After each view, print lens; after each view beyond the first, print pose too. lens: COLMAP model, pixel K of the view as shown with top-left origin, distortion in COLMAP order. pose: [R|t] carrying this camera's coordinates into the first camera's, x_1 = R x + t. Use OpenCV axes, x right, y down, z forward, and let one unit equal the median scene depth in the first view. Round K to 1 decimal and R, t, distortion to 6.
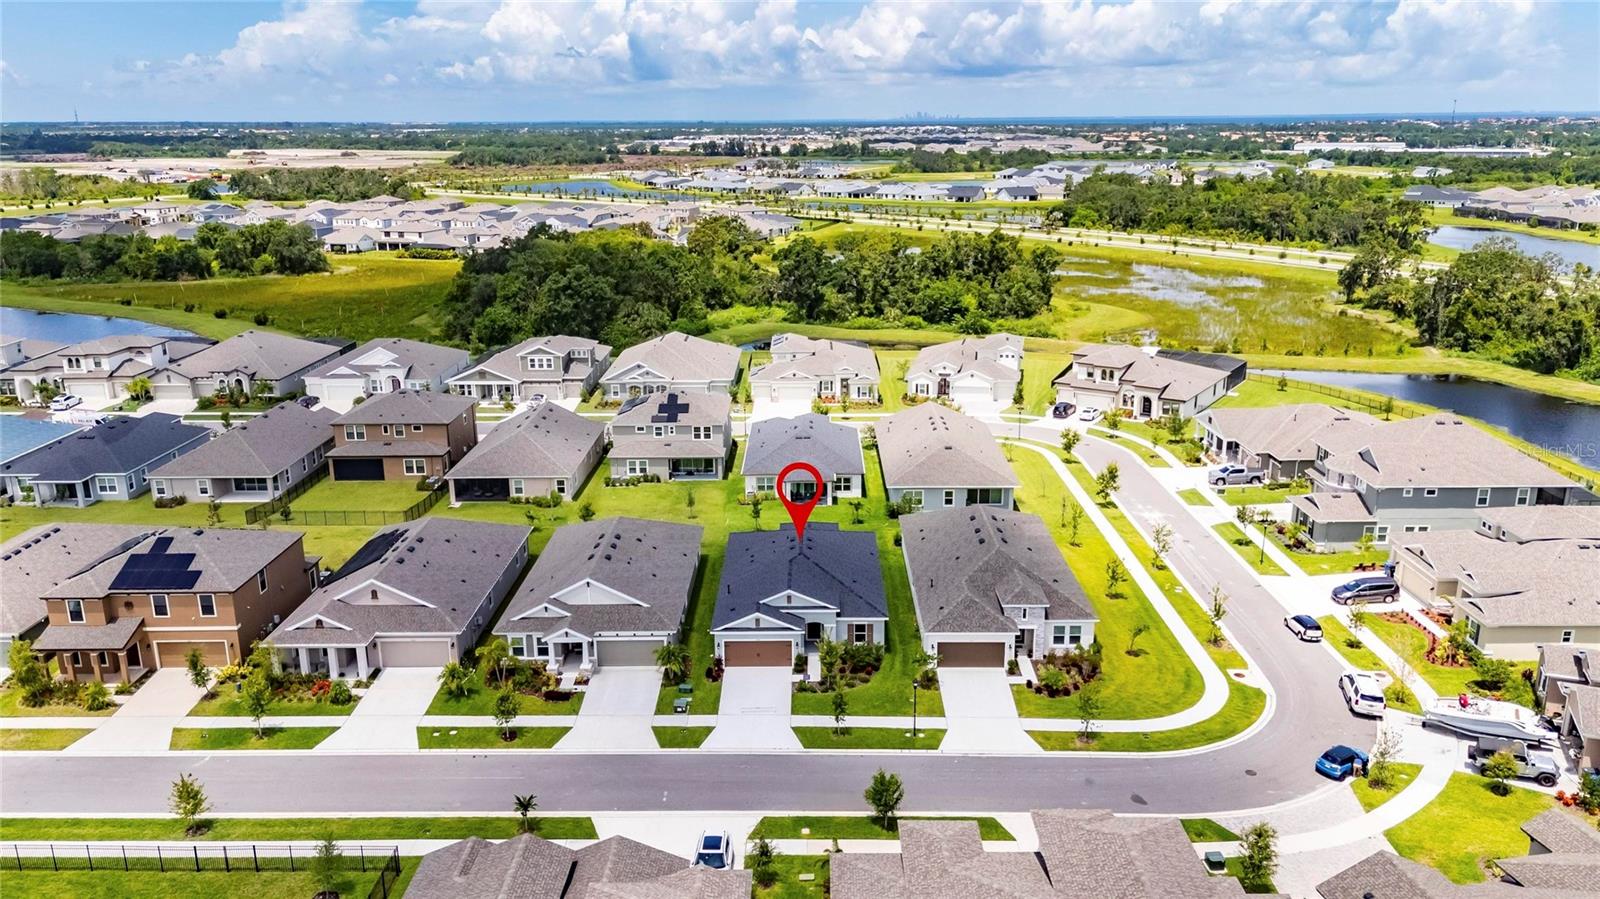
lens RADIAL K [[1169.1, 0, 804.8], [0, 1169.1, 448.1], [0, 0, 1]] dist [0.065923, -0.062142]
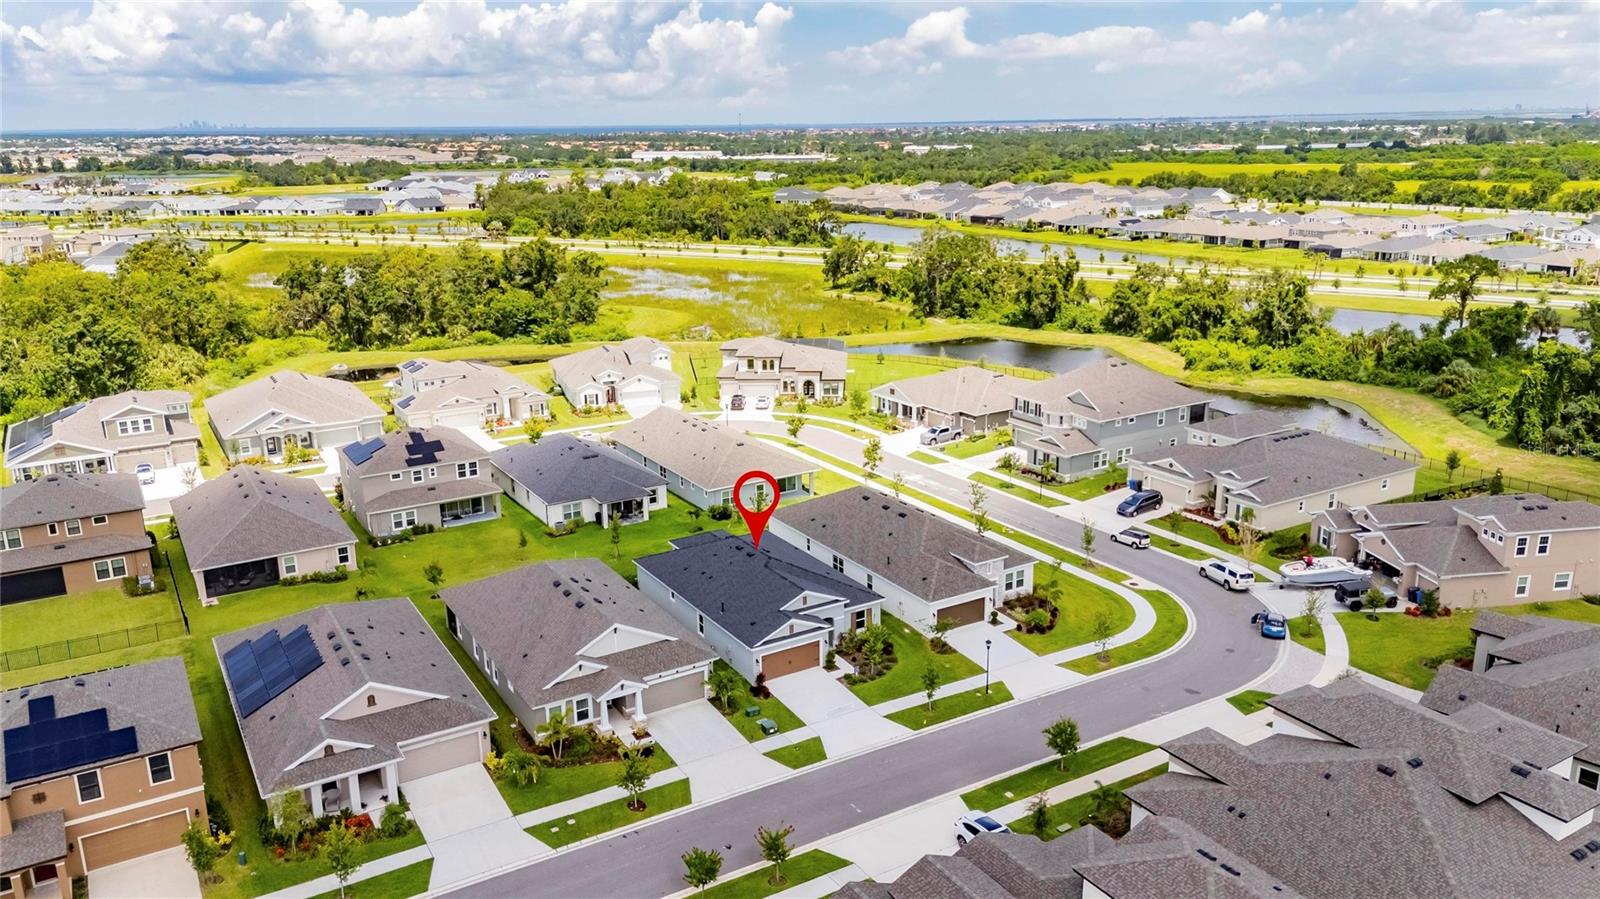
lens RADIAL K [[1169.1, 0, 801.5], [0, 1169.1, 458.5], [0, 0, 1]] dist [0.065923, -0.062142]
pose [[0.852417, -0.148210, 0.501417, -0.342996], [0.148271, 0.988137, 0.040012, -0.020953], [-0.501399, 0.040239, 0.864280, 0.094475]]
